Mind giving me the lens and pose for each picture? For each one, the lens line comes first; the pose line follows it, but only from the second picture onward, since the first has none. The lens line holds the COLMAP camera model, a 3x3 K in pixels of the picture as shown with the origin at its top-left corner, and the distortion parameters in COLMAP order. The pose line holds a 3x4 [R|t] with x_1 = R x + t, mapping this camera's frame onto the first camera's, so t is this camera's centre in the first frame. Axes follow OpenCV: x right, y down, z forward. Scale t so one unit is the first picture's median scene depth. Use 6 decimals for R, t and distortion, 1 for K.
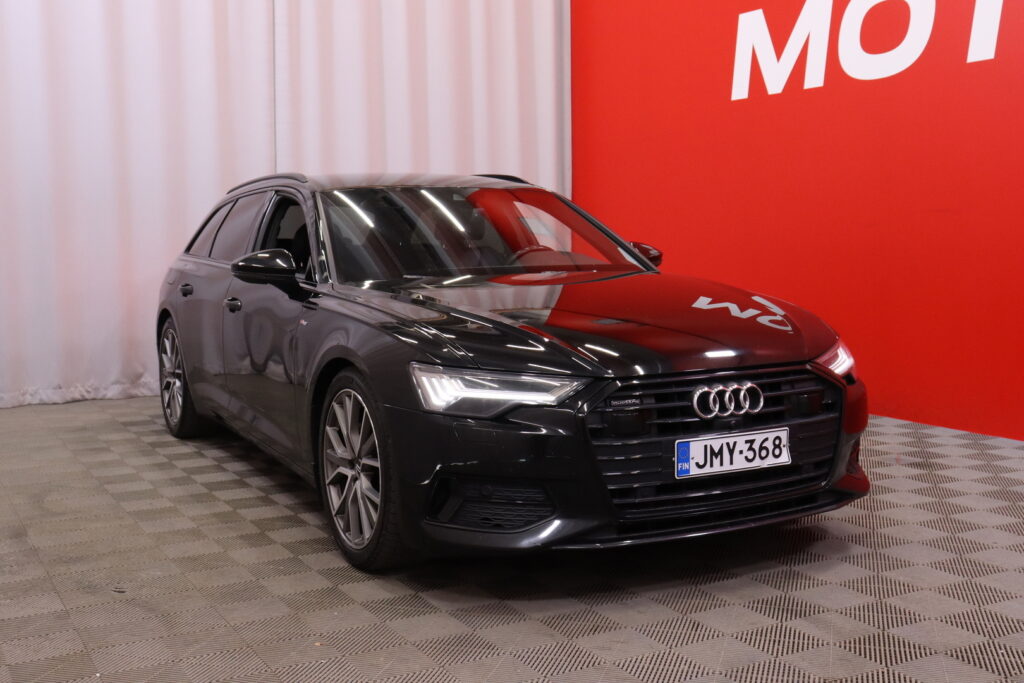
lens RADIAL K [[1234.6, 0, 510.8], [0, 1234.6, 335.6], [0, 0, 1]] dist [-0.093930, 0.000000]
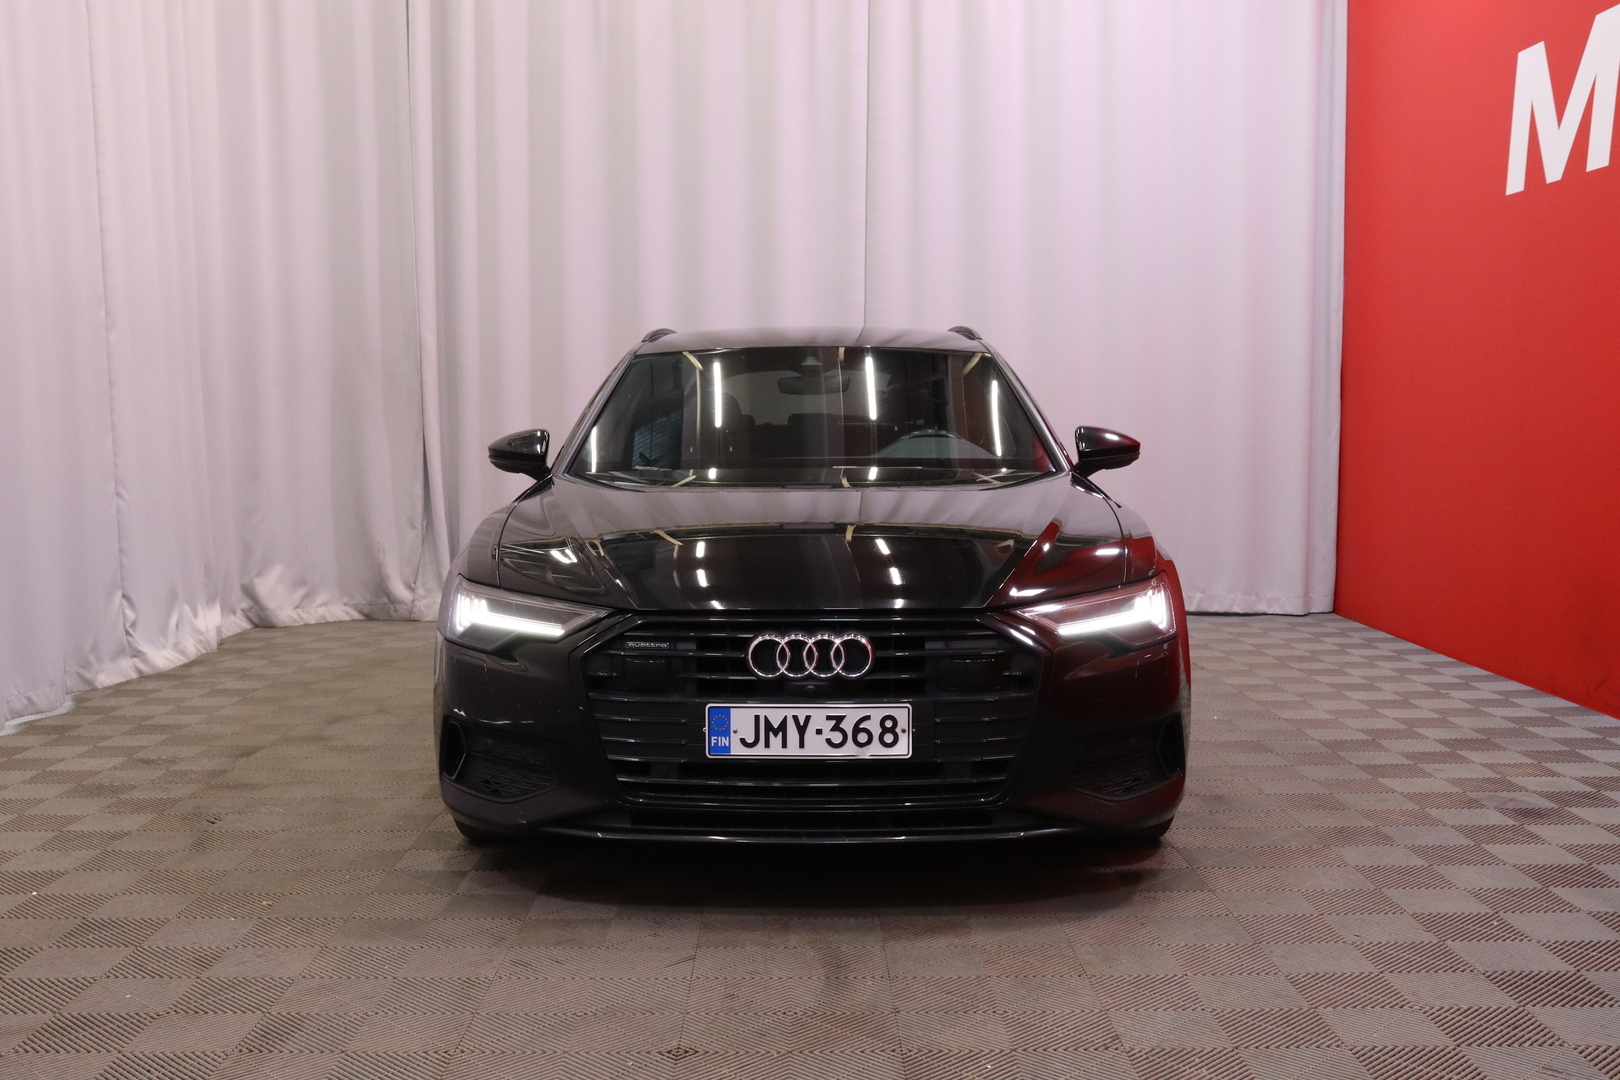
lens RADIAL K [[1809.8, 0, 806.6], [0, 1809.8, 546.1], [0, 0, 1]] dist [-0.064438, 0.000000]
pose [[0.856581, 0.046385, -0.513924, 0.703258], [-0.047167, 0.998820, 0.011535, -0.021368], [0.513853, 0.014360, 0.857758, 0.120075]]
